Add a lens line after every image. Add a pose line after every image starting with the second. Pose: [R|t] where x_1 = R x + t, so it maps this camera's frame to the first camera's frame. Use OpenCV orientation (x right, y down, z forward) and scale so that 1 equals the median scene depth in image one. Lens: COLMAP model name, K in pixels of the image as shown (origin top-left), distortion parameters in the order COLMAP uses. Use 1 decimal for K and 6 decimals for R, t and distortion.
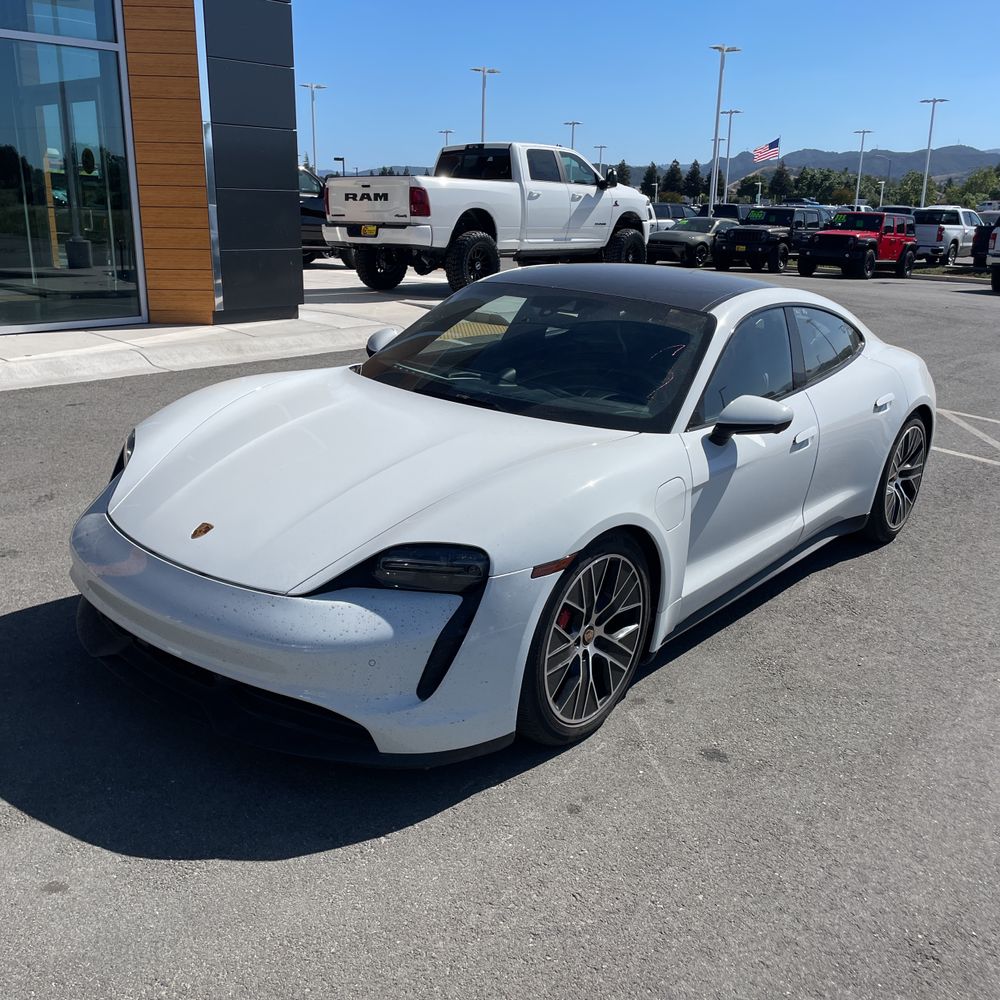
lens RADIAL K [[1009.0, 0, 491.7], [0, 1009.0, 480.8], [0, 0, 1]] dist [0.093402, -0.131045]
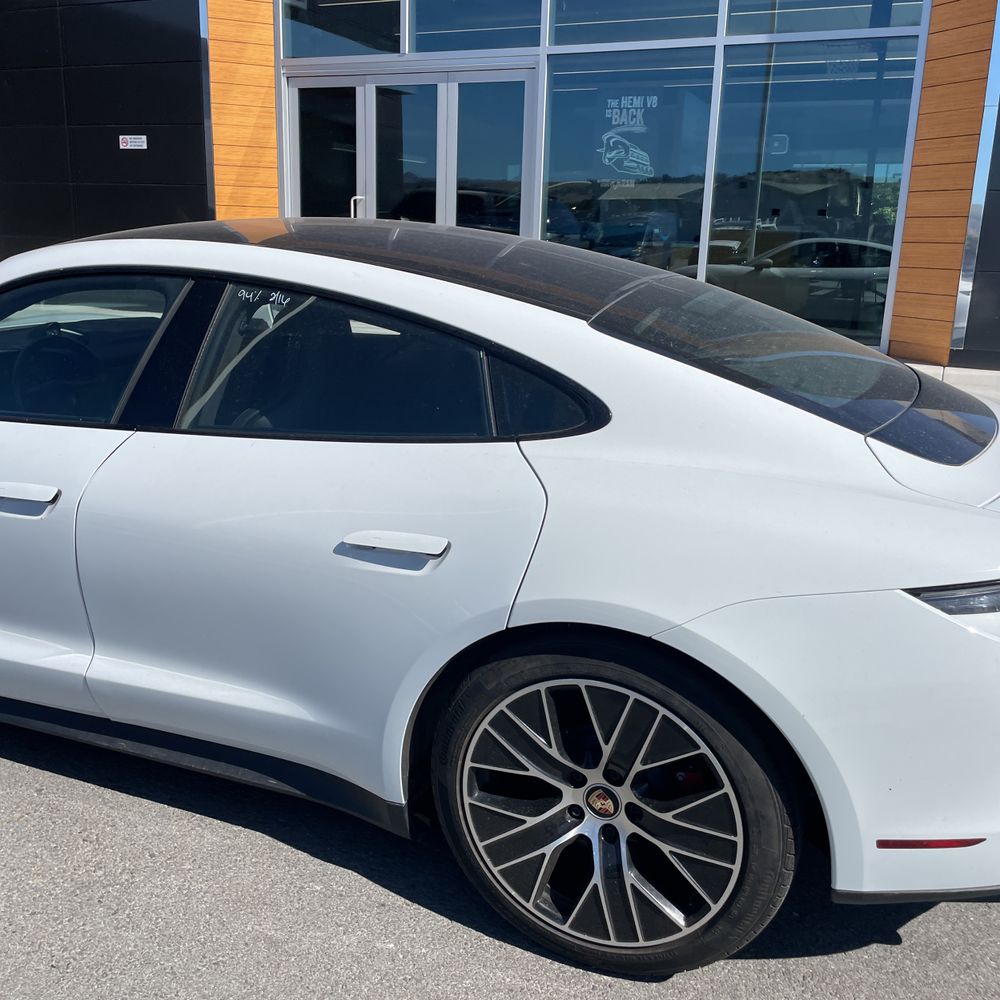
lens RADIAL K [[1009.0, 0, 491.7], [0, 1009.0, 480.8], [0, 0, 1]] dist [0.093402, -0.131045]
pose [[0.301304, 0.221431, -0.927461, 0.283114], [-0.276594, 0.951139, 0.137227, -0.062251], [0.912530, 0.215183, 0.347829, 0.329596]]
